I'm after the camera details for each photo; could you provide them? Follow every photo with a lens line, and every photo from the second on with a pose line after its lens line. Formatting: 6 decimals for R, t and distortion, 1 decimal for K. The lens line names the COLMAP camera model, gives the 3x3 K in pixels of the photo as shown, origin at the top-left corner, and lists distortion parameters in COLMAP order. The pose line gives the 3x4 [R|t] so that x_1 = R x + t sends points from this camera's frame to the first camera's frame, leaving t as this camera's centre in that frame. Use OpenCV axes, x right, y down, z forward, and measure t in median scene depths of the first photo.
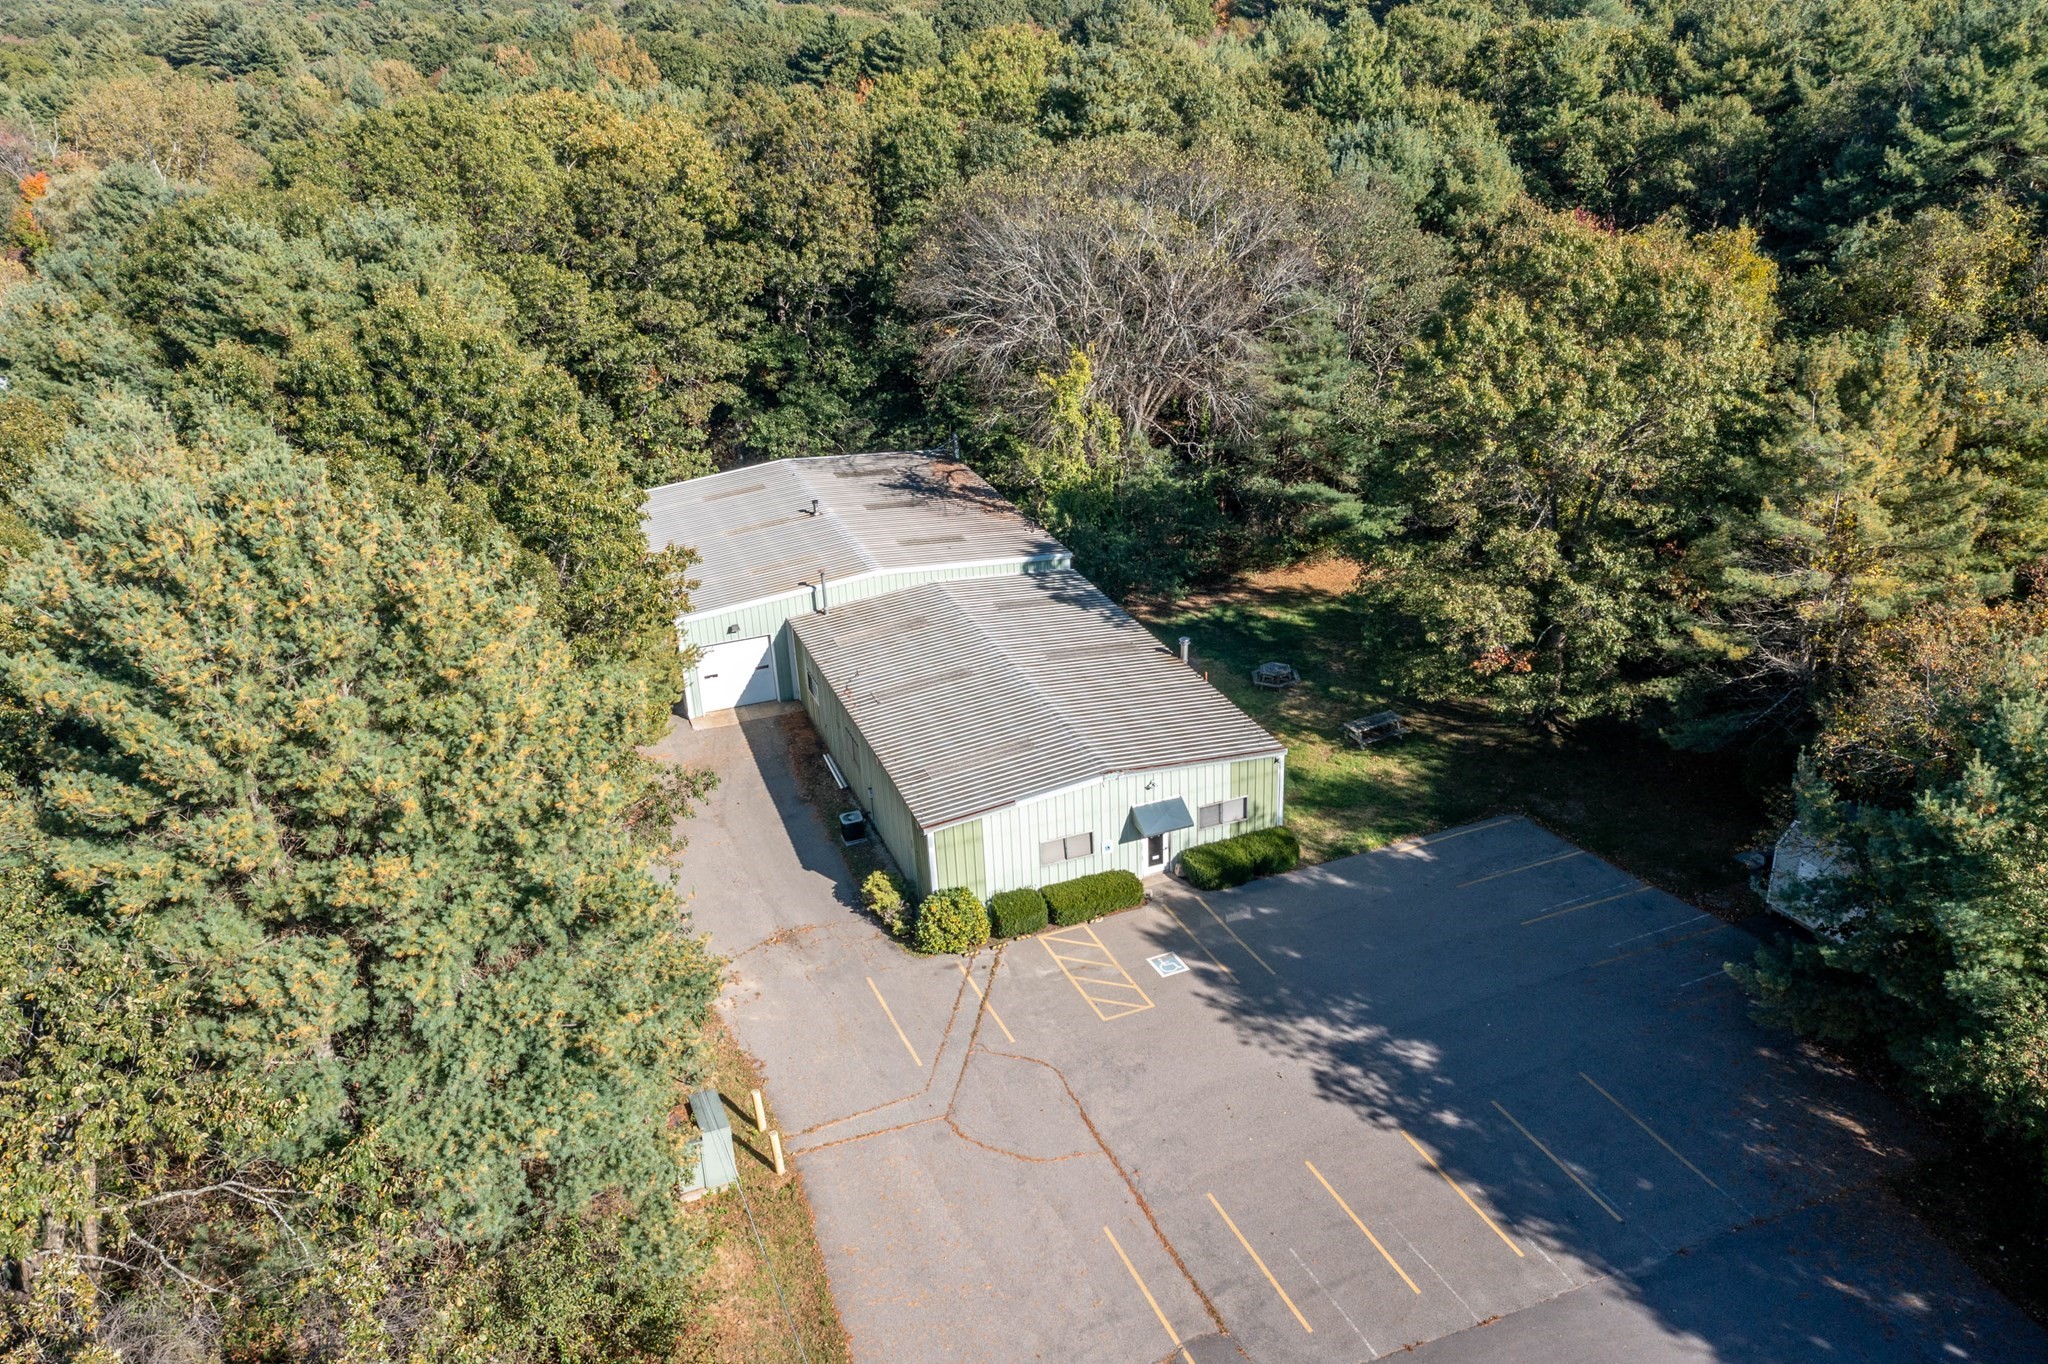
lens RADIAL K [[1634.3, 0, 1024.0], [0, 1634.3, 682.0], [0, 0, 1]] dist [-0.012198, 0.056638]
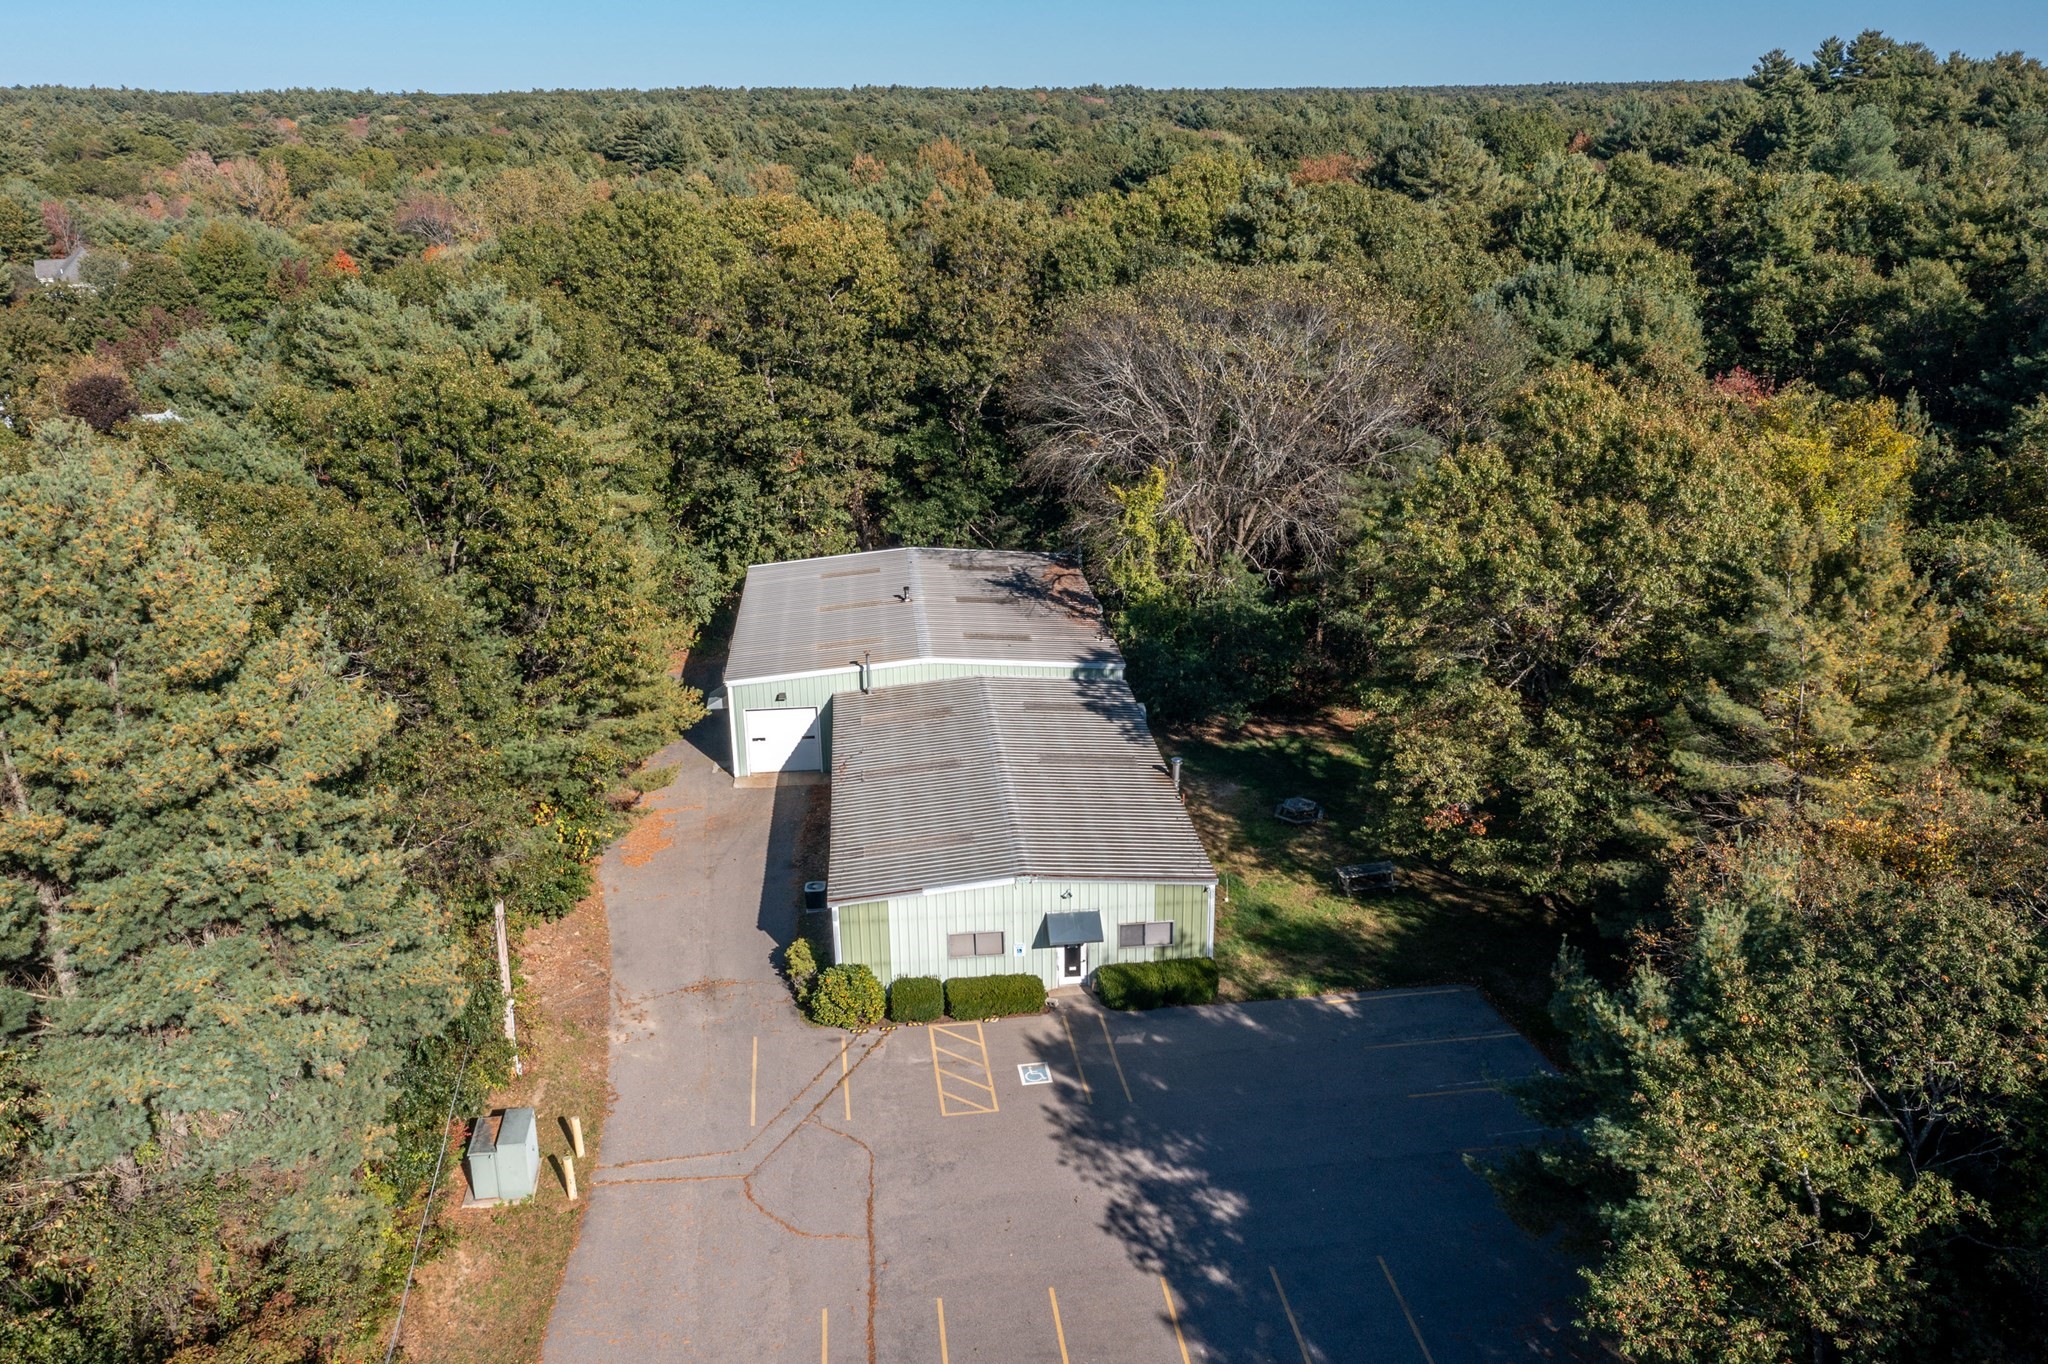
lens RADIAL K [[1634.3, 0, 1024.0], [0, 1634.3, 682.0], [0, 0, 1]] dist [-0.012198, 0.056638]
pose [[0.966368, 0.117884, -0.228552, 0.250063], [-0.132986, 0.989764, -0.051788, -0.009669], [0.220108, 0.080440, 0.972153, 0.010899]]
